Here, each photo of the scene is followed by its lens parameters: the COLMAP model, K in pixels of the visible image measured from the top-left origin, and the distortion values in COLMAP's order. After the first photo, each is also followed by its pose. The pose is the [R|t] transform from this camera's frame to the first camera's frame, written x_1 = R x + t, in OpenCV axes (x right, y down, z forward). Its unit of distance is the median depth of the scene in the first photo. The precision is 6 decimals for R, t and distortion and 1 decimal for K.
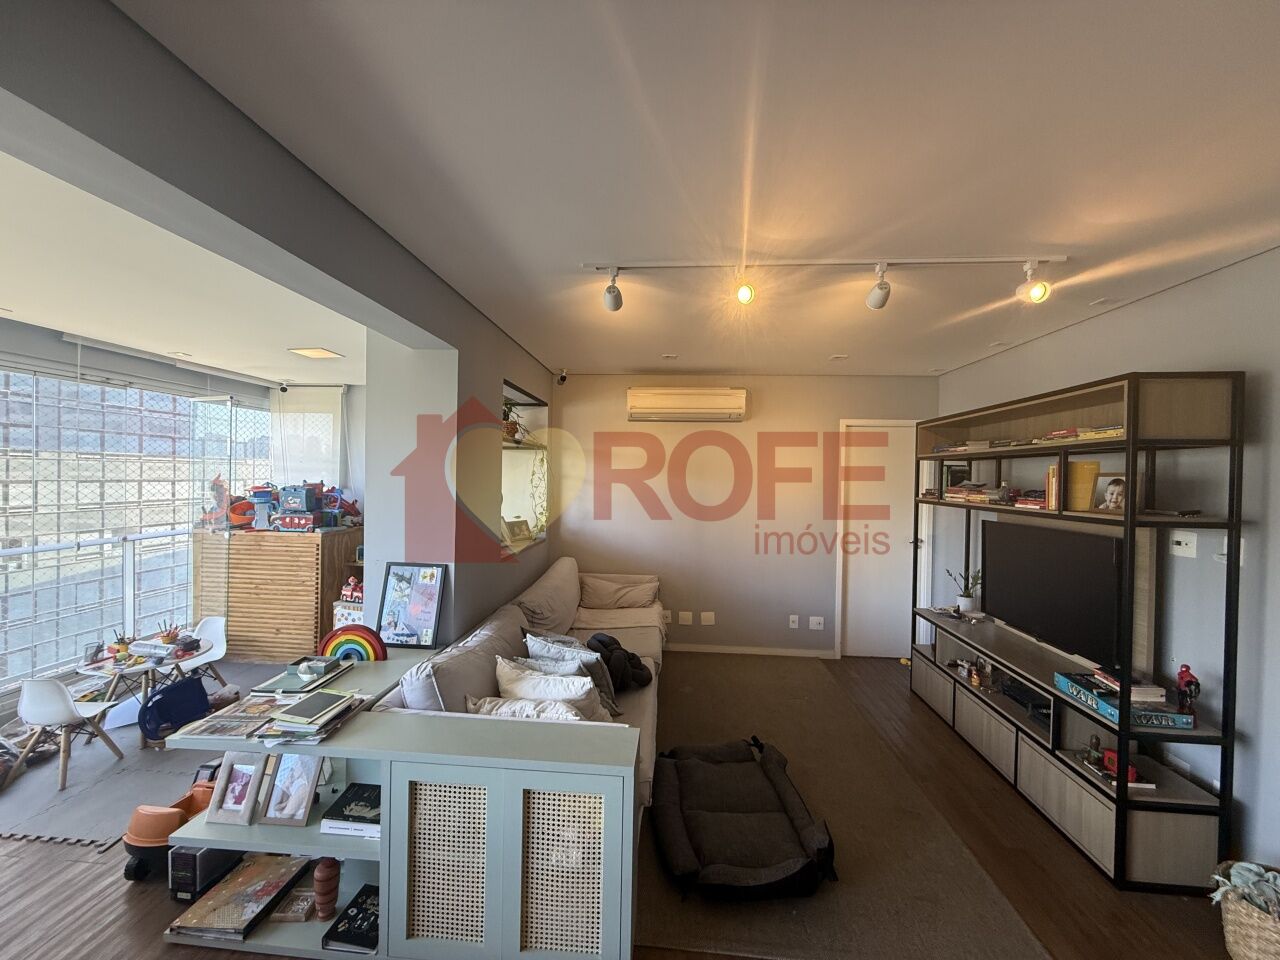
lens RADIAL K [[509.3, 0, 638.2], [0, 509.3, 481.2], [0, 0, 1]] dist [-0.003740, 0.000842]
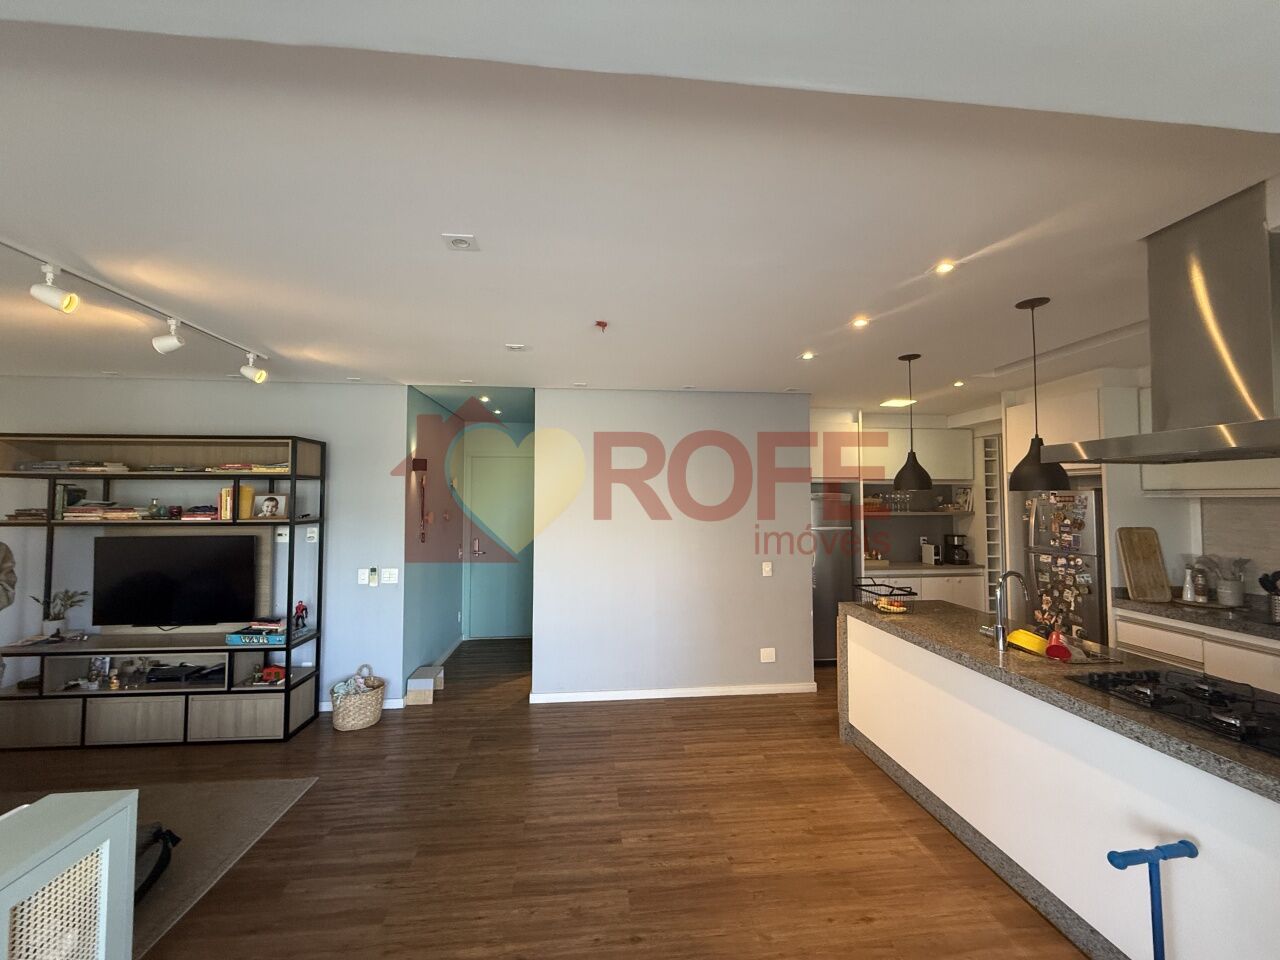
lens RADIAL K [[509.3, 0, 640.6], [0, 509.3, 480.2], [0, 0, 1]] dist [-0.003740, 0.000842]
pose [[-0.185769, 0.021373, 0.982361, -0.839903], [0.005422, 0.999770, -0.020727, -0.018724], [-0.982579, 0.001476, -0.185842, 0.142129]]
